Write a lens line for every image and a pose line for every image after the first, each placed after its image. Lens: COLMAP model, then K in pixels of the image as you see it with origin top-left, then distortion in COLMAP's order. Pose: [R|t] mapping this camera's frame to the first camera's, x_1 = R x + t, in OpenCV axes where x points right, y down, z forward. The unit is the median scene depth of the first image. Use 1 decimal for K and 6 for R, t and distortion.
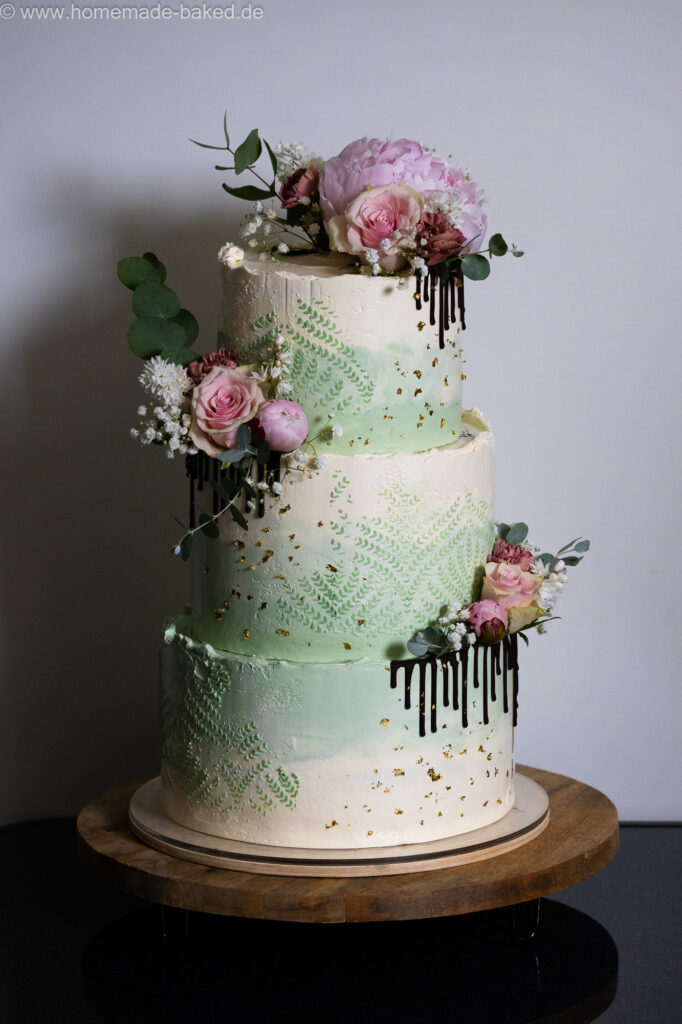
lens RADIAL K [[3348.5, 0, 341.0], [0, 3348.5, 512.0], [0, 0, 1]] dist [-0.063449, -1.475620]
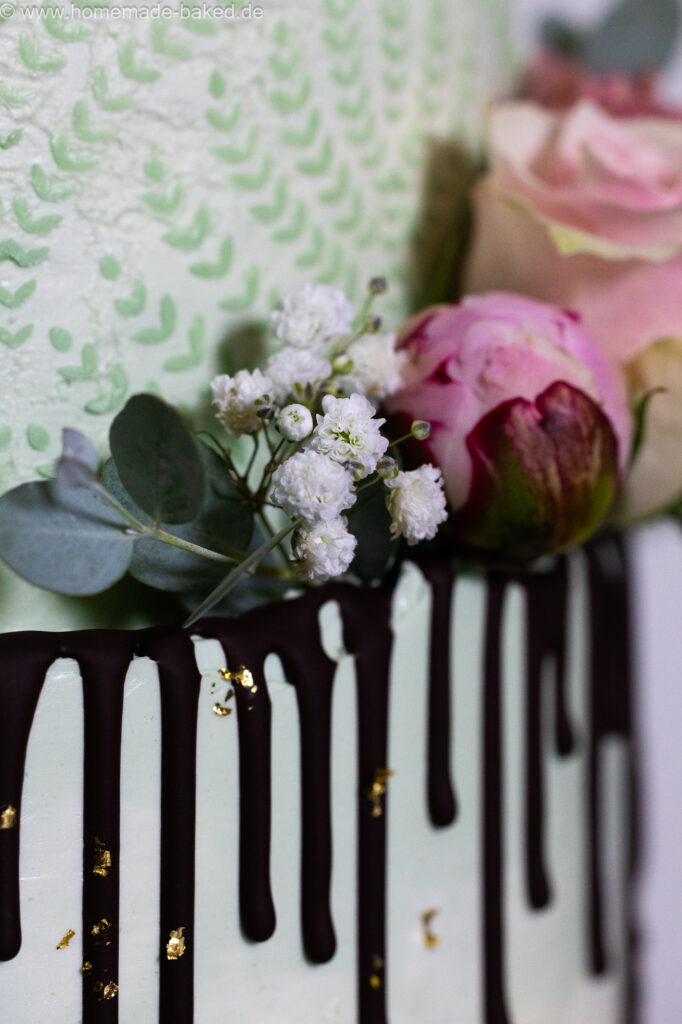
lens RADIAL K [[3217.6, 0, 341.0], [0, 3217.6, 512.0], [0, 0, 1]] dist [0.113353, 0.328359]
pose [[0.999078, 0.000515, 0.042918, 0.028770], [0.002946, 0.996747, -0.080540, 0.050127], [-0.042820, 0.080592, 0.995827, 0.845830]]
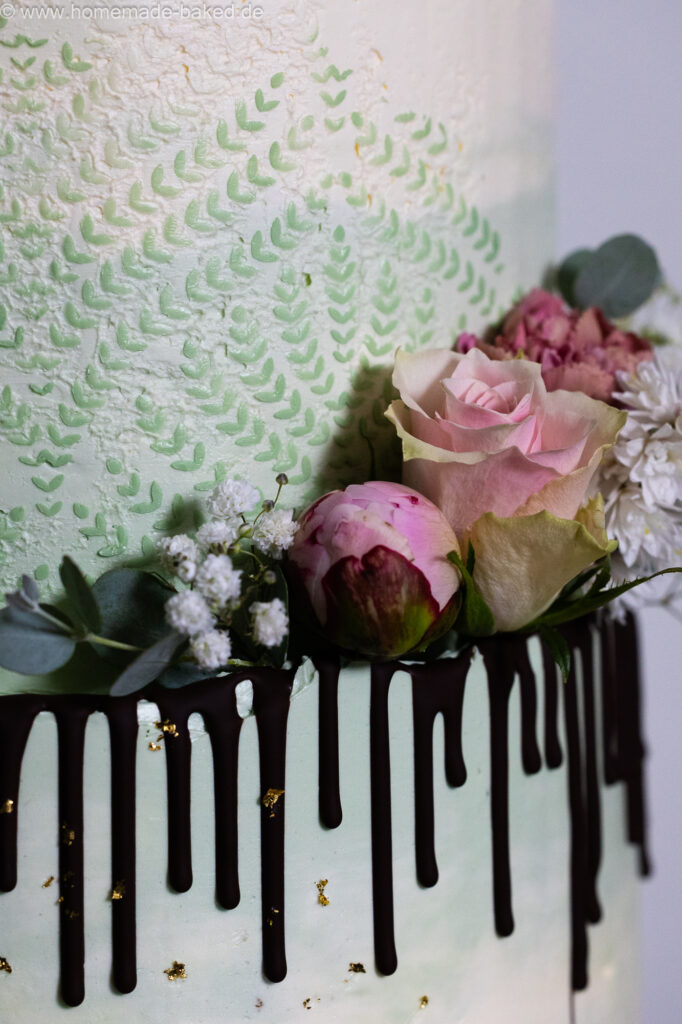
lens RADIAL K [[3348.5, 0, 341.0], [0, 3348.5, 512.0], [0, 0, 1]] dist [-0.063449, -1.475620]
pose [[0.948755, 0.028874, -0.314690, 0.121431], [-0.048384, 0.997348, -0.054364, 0.042610], [0.312285, 0.066805, 0.947637, 0.761995]]
